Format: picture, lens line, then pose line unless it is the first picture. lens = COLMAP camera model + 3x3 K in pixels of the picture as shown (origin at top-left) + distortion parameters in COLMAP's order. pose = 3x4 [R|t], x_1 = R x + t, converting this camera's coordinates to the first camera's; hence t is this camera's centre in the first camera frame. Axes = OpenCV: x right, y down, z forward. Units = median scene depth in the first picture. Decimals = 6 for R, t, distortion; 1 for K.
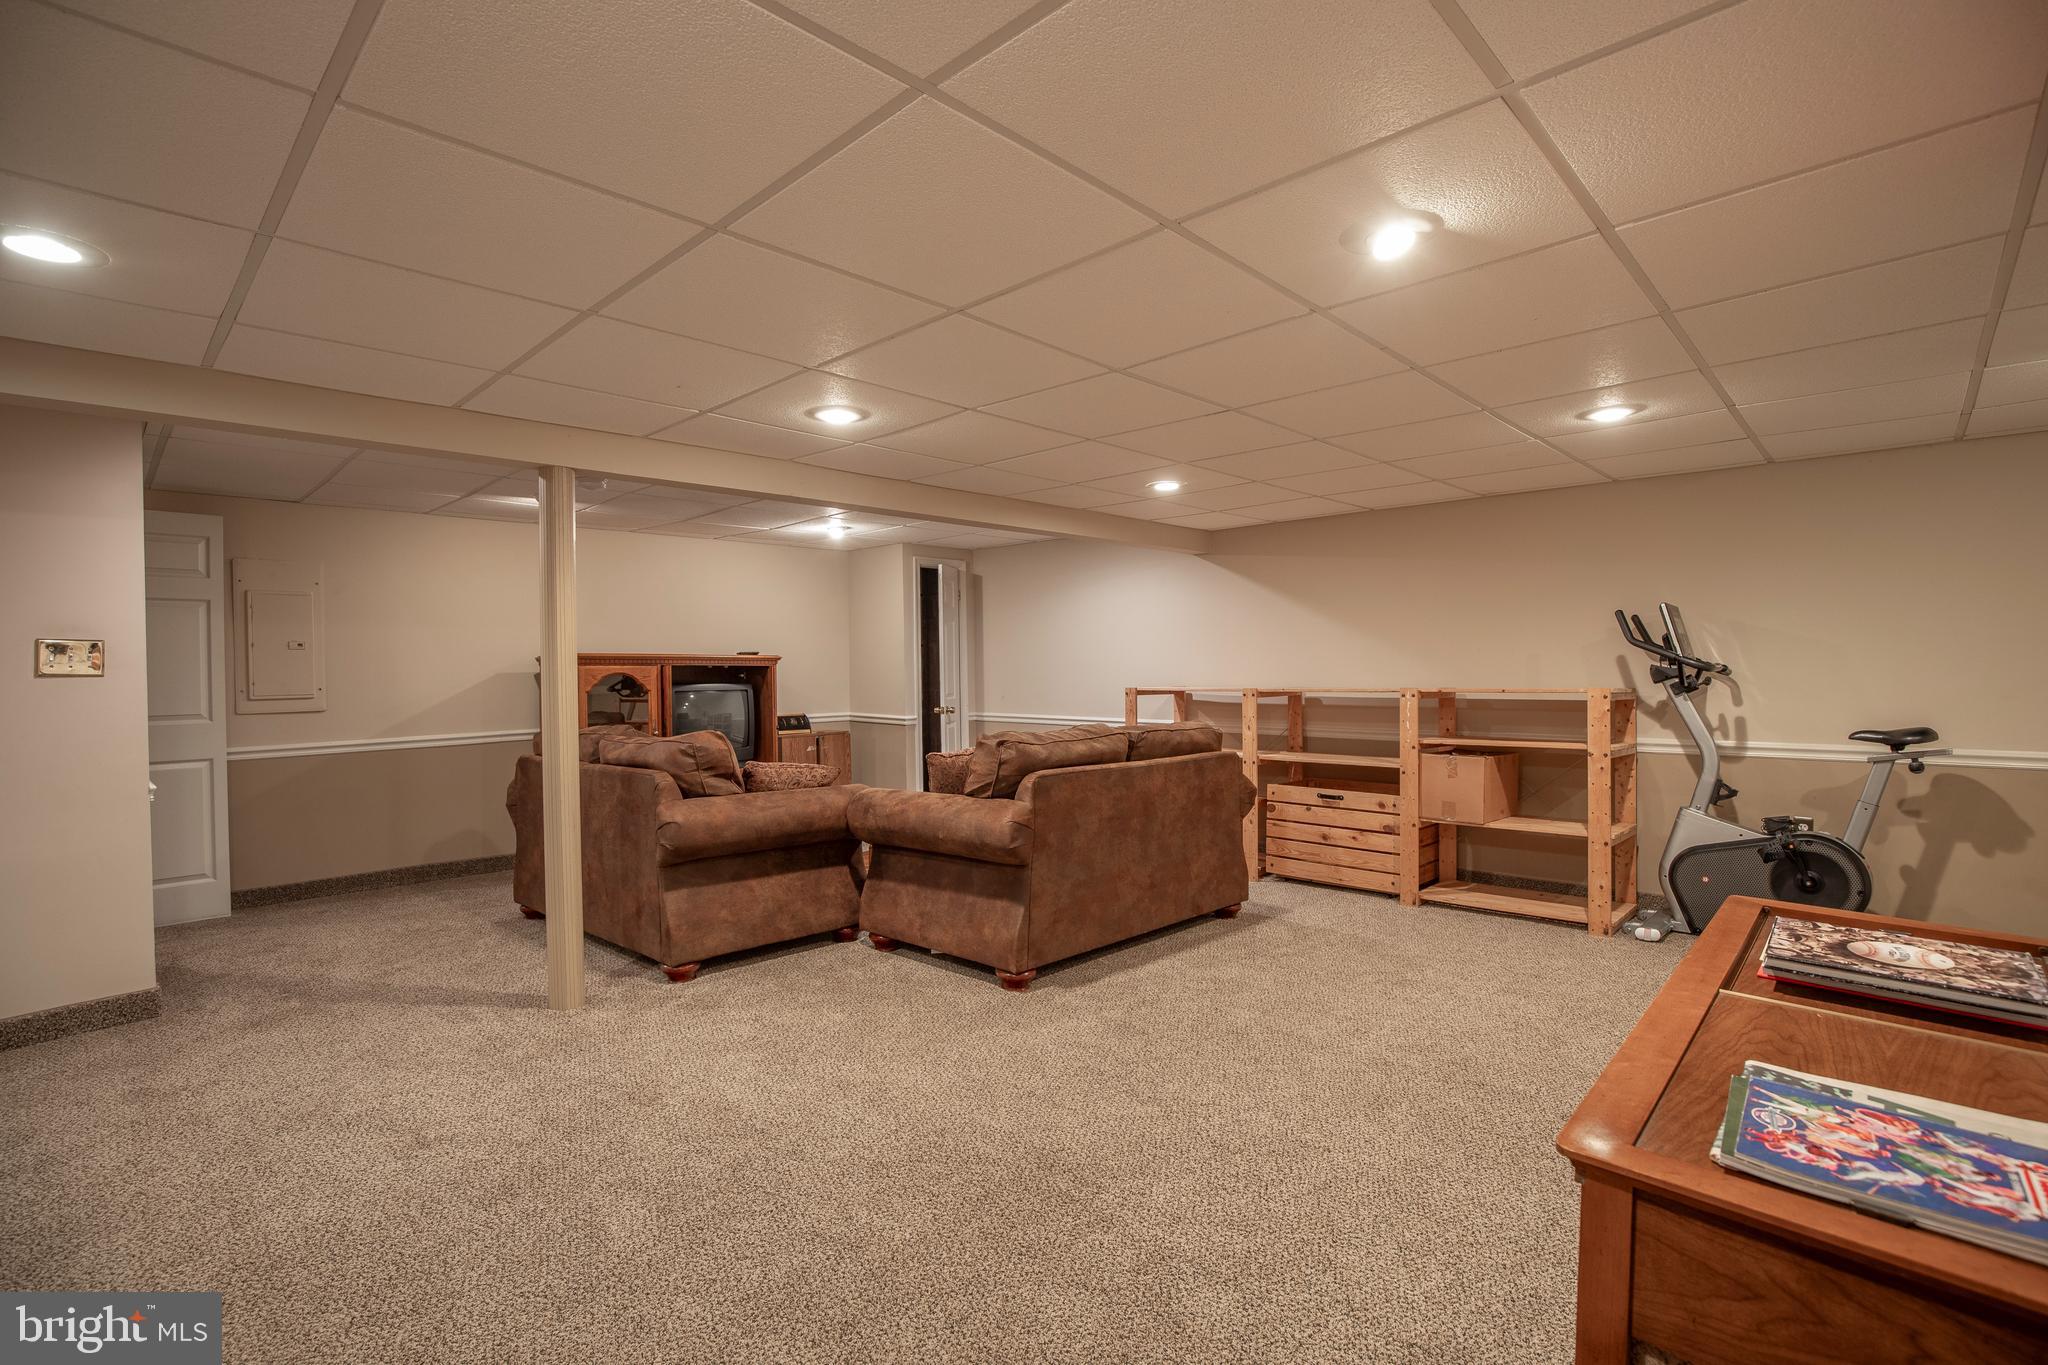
lens RADIAL K [[929.3, 0, 1033.0], [0, 929.3, 674.0], [0, 0, 1]] dist [-0.024607, -0.000172]
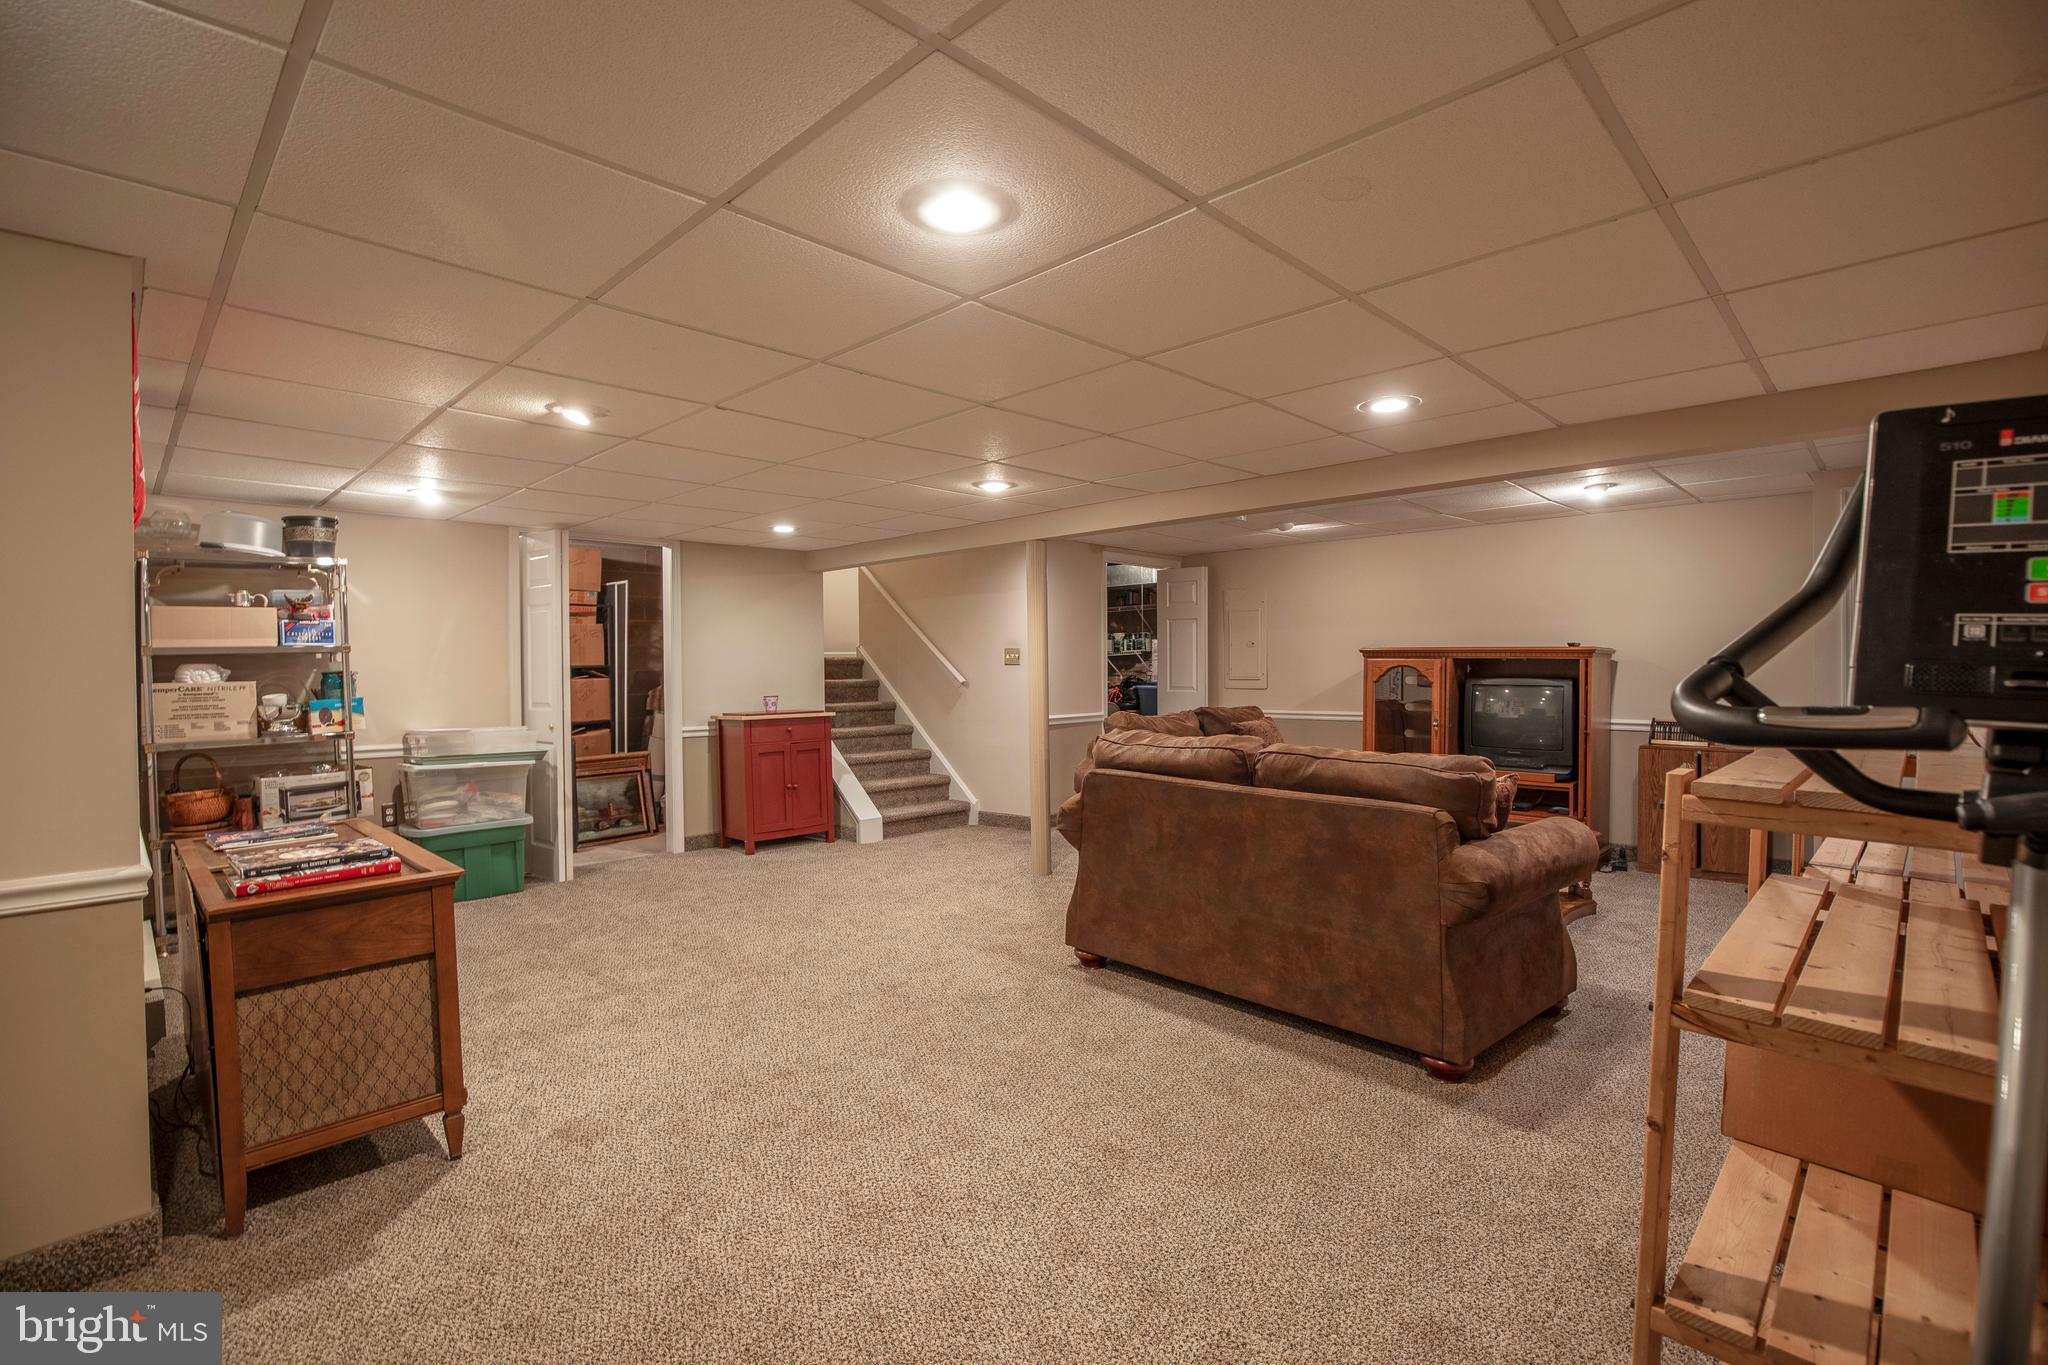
lens RADIAL K [[929.3, 0, 1033.4], [0, 929.3, 680.6], [0, 0, 1]] dist [-0.024607, -0.000172]
pose [[-0.012638, 0.028449, -0.999515, 0.839769], [-0.002379, 0.999591, 0.028481, -0.016935], [0.999917, 0.002738, -0.012565, 0.761625]]
